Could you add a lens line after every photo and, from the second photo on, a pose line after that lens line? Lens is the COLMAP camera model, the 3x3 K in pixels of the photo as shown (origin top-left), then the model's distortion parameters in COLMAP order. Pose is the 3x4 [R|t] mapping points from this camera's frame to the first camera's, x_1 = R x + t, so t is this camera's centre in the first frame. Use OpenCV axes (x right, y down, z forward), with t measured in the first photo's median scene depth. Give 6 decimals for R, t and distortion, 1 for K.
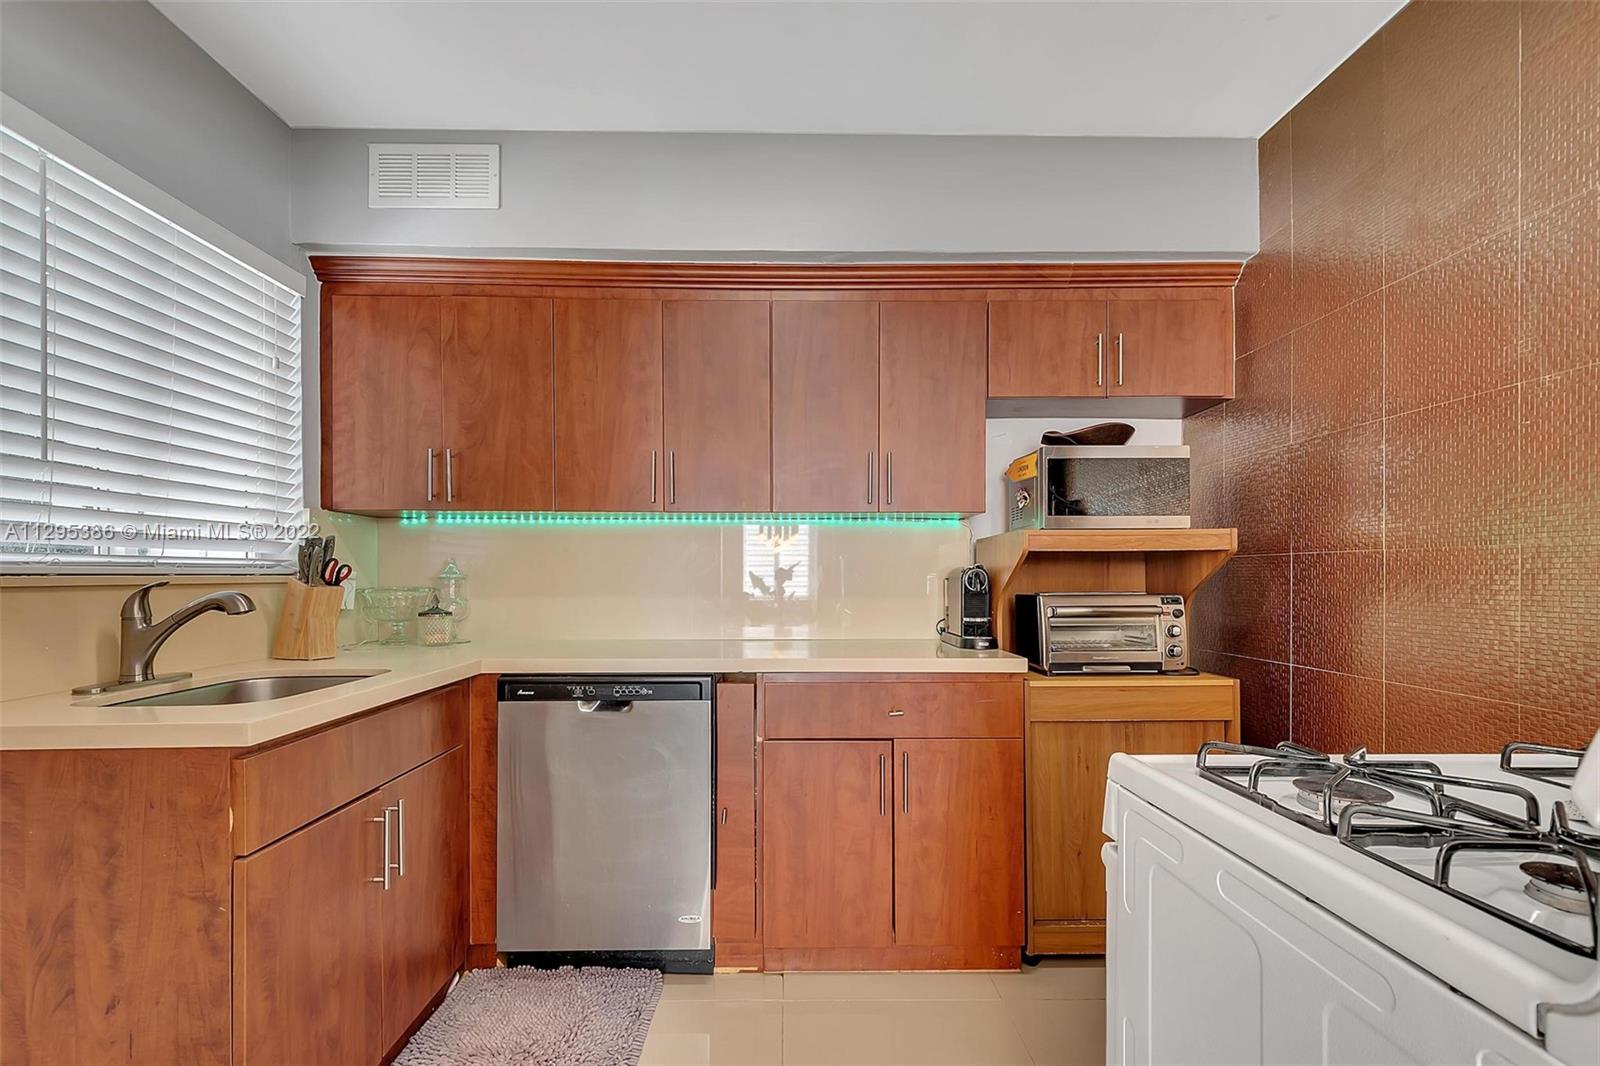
lens RADIAL K [[709.2, 0, 790.9], [0, 709.2, 574.1], [0, 0, 1]] dist [0.000838, -0.000489]
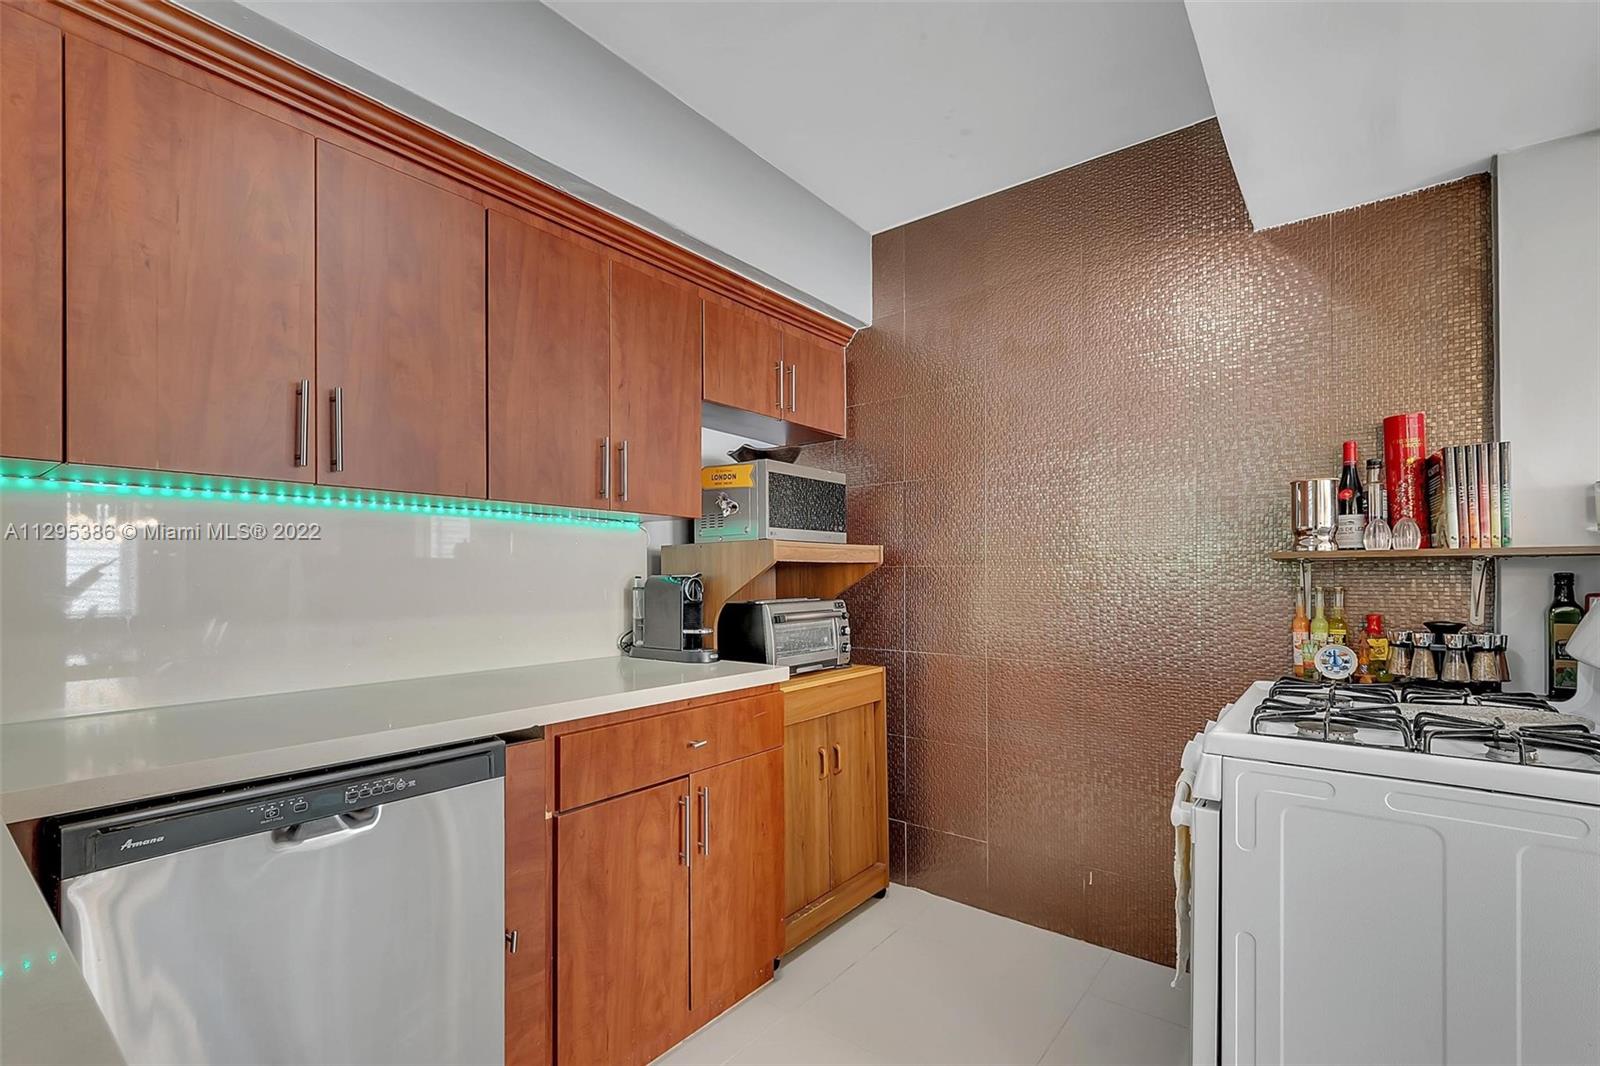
lens RADIAL K [[709.2, 0, 790.9], [0, 709.2, 574.1], [0, 0, 1]] dist [0.000838, -0.000489]
pose [[0.632637, 0.001768, 0.774446, -0.403552], [0.001860, 0.999991, -0.003803, -0.009053], [-0.774446, 0.003847, 0.632628, 0.314678]]
